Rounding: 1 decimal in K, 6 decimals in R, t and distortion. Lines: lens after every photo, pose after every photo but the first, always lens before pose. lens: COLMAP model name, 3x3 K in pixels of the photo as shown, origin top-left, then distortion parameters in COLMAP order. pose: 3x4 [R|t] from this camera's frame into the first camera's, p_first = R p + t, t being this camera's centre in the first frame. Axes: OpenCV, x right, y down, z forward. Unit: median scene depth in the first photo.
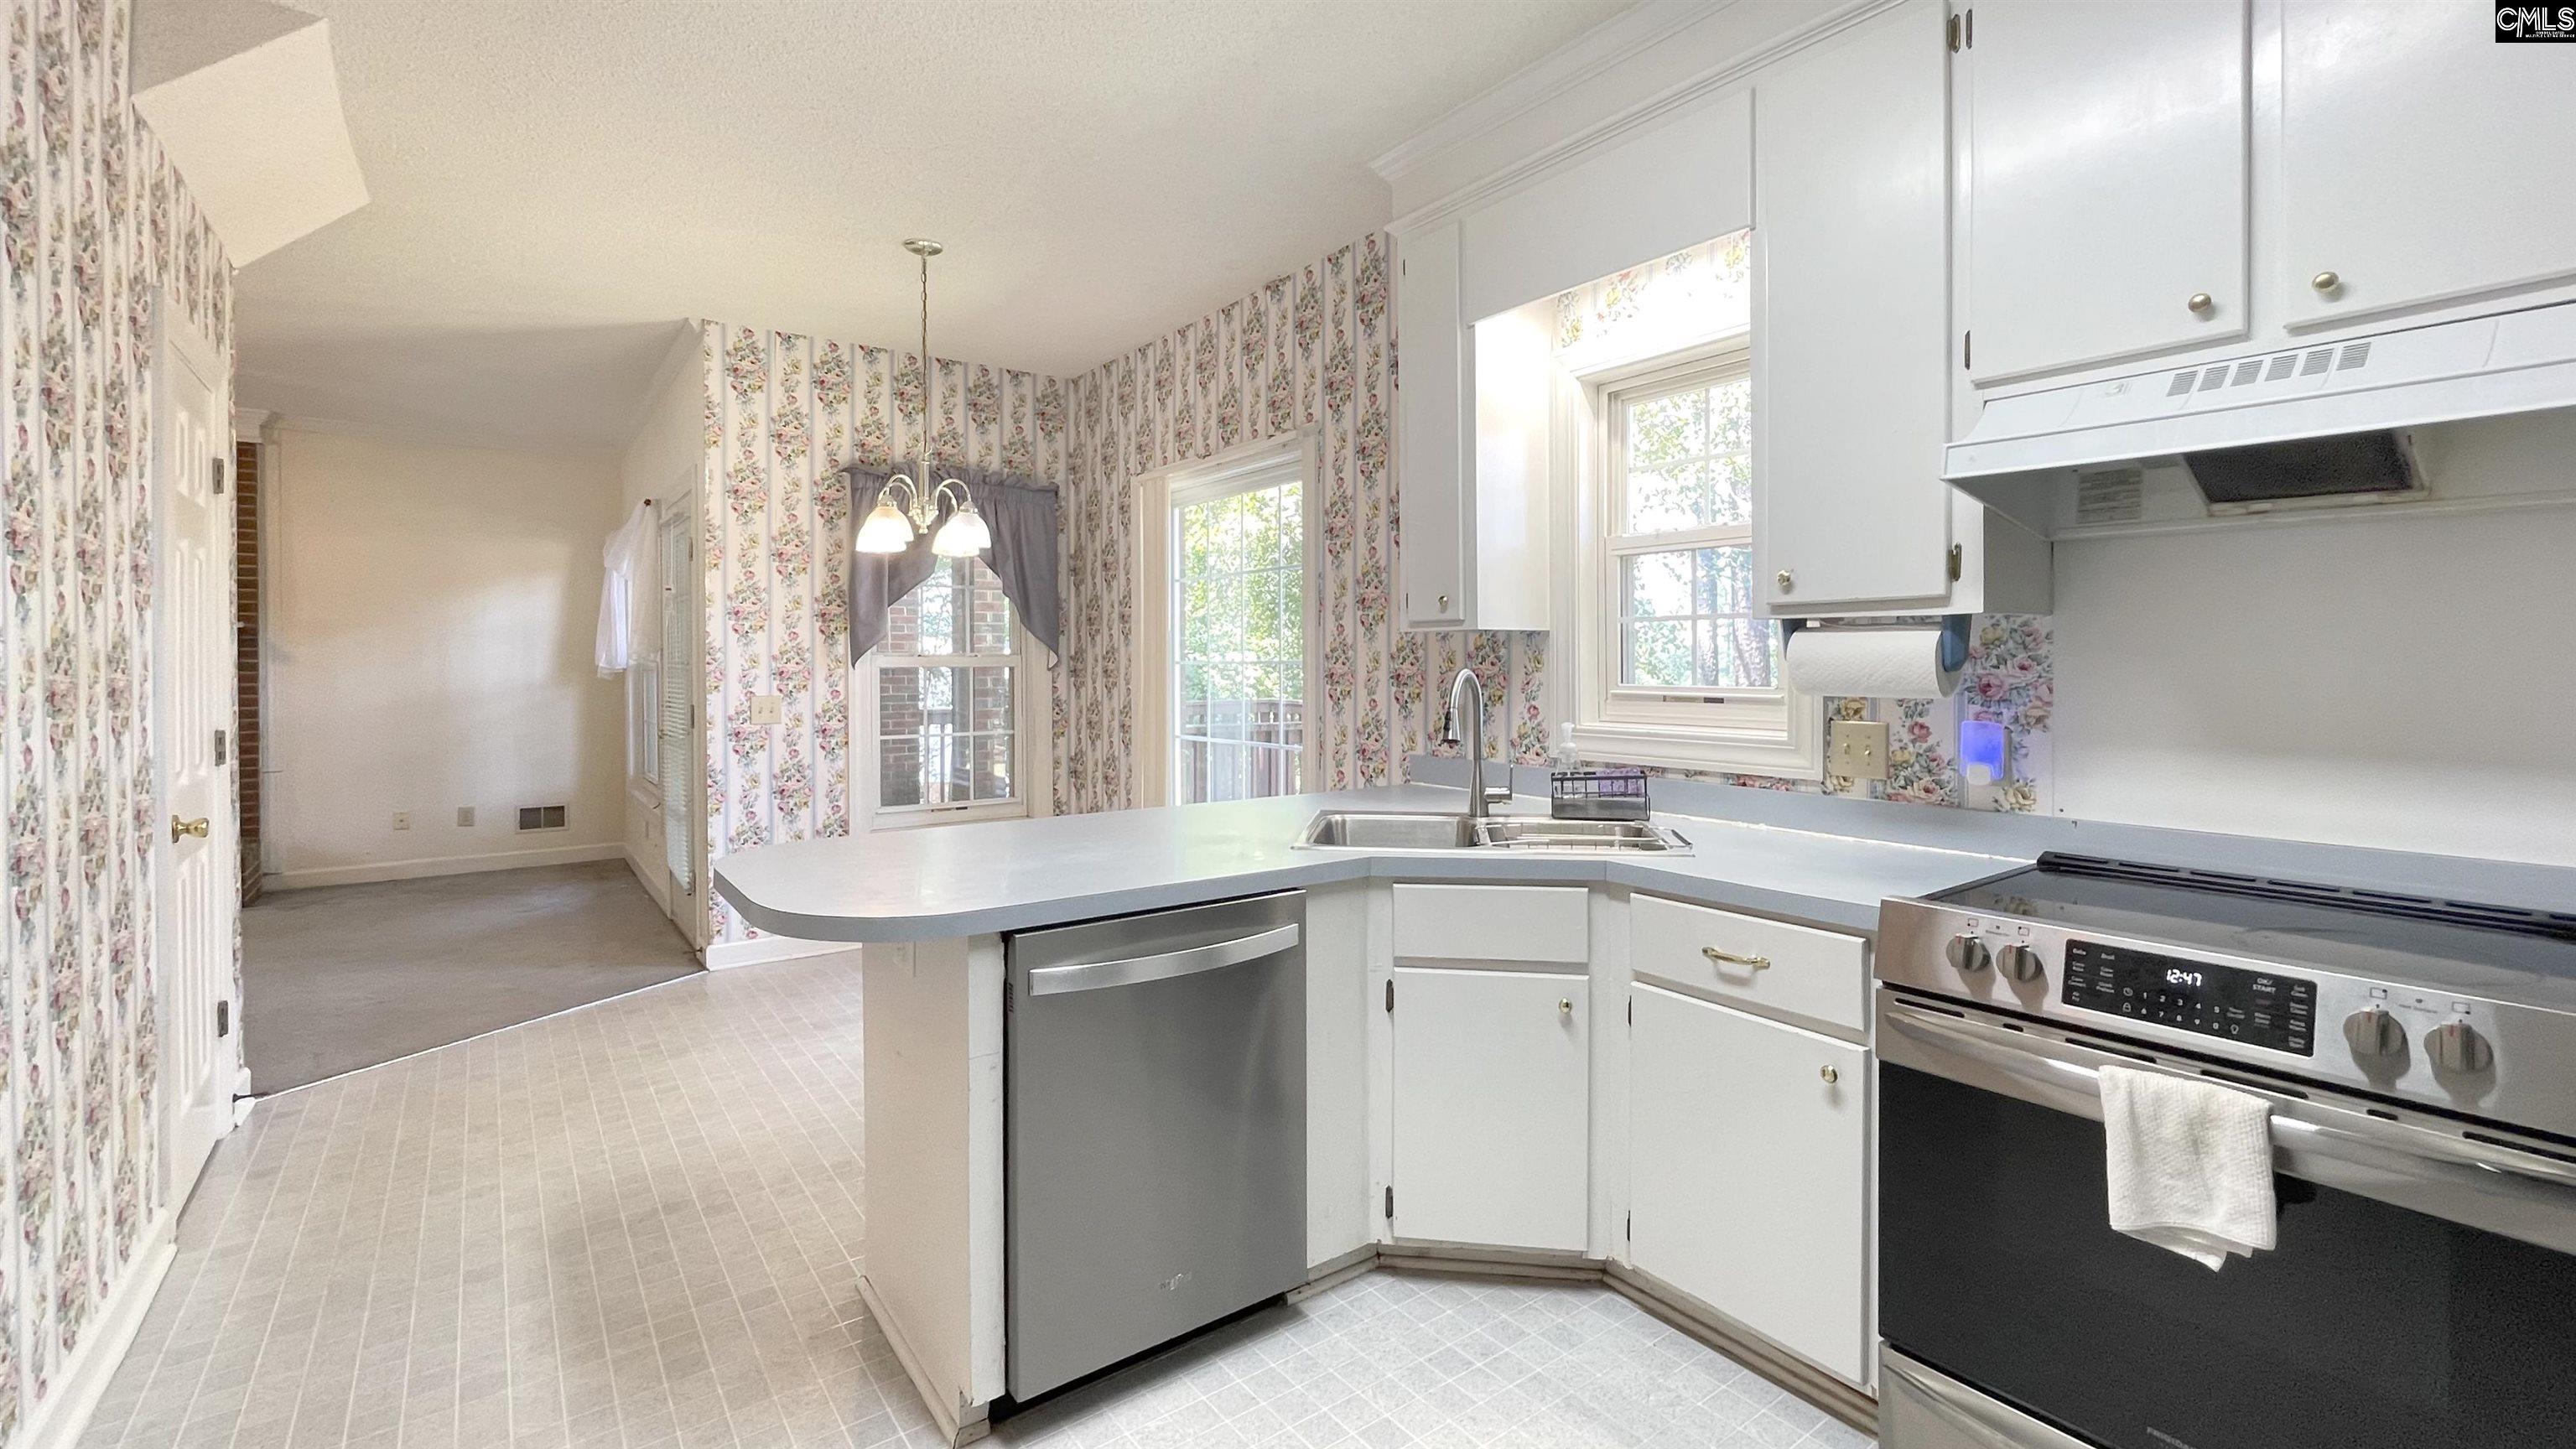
lens RADIAL K [[1094.6, 0, 1288.6], [0, 1094.6, 674.0], [0, 0, 1]] dist [-0.003473, -0.000440]
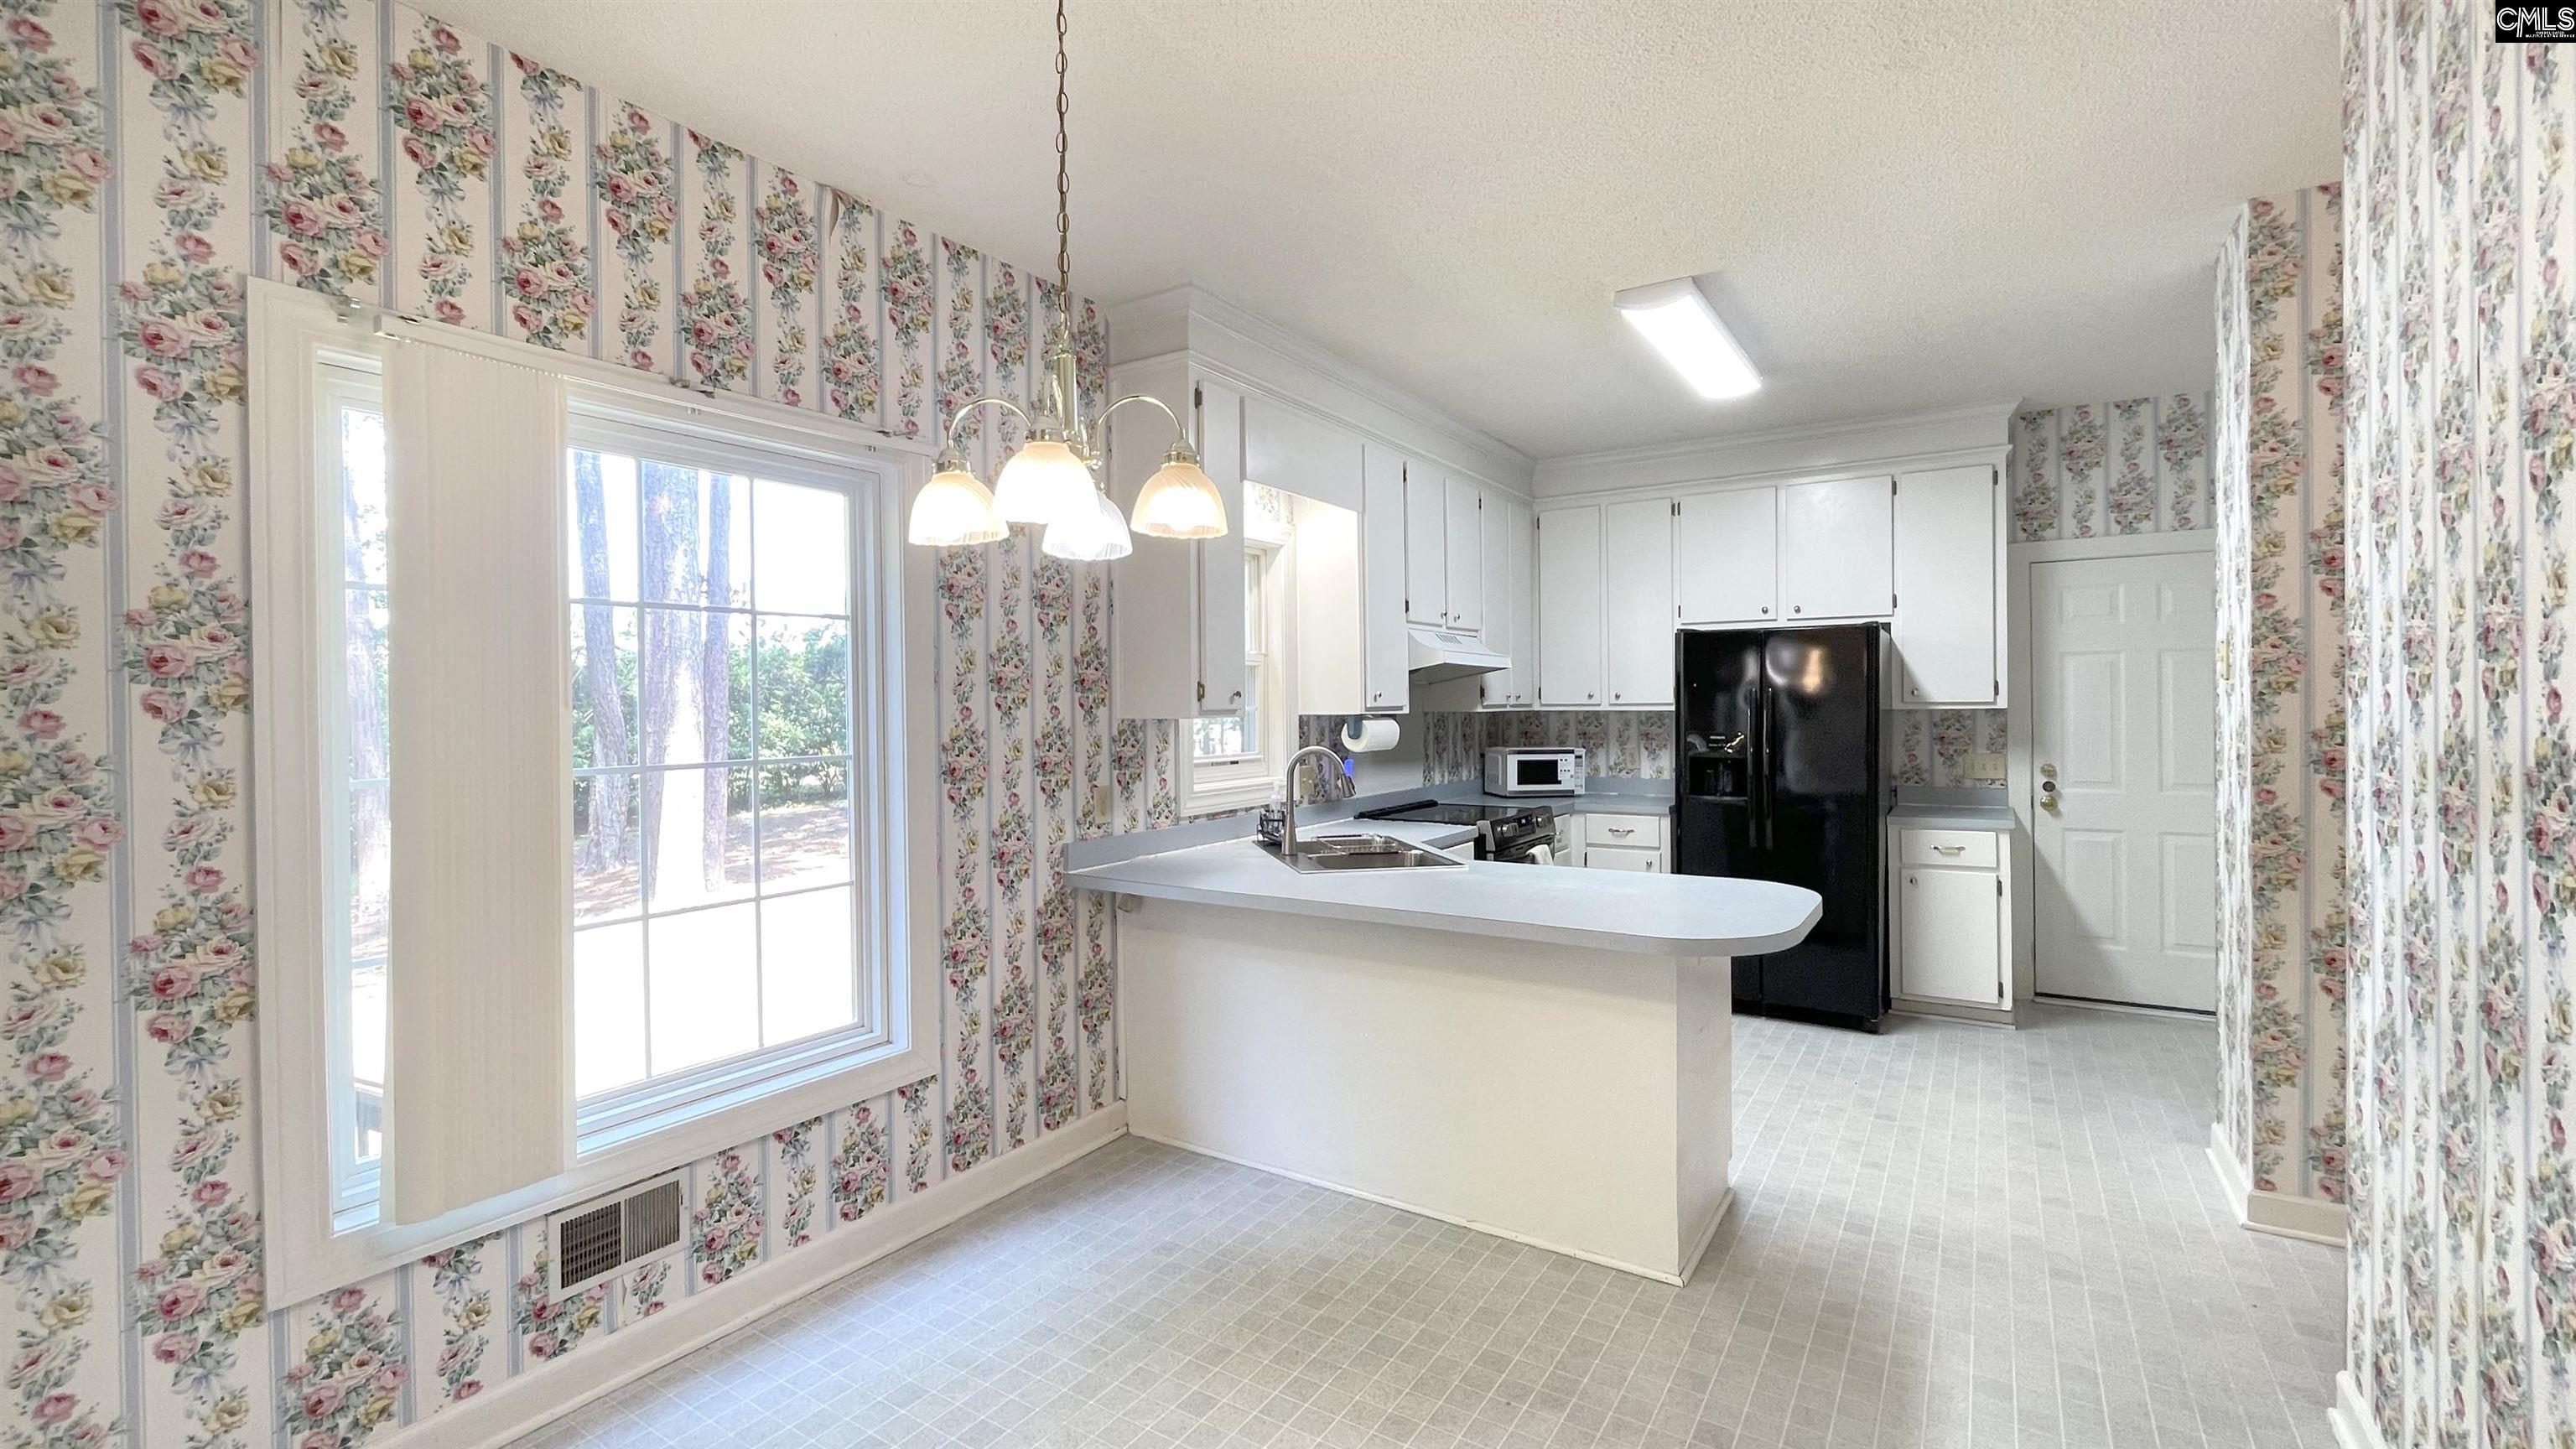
lens RADIAL K [[1094.6, 0, 1280.9], [0, 1094.6, 714.0], [0, 0, 1]] dist [-0.003473, -0.000440]
pose [[-0.351490, -0.001091, 0.936191, -0.848024], [0.022796, 0.999693, 0.009723, -0.045648], [-0.935914, 0.024759, -0.351358, 1.141896]]
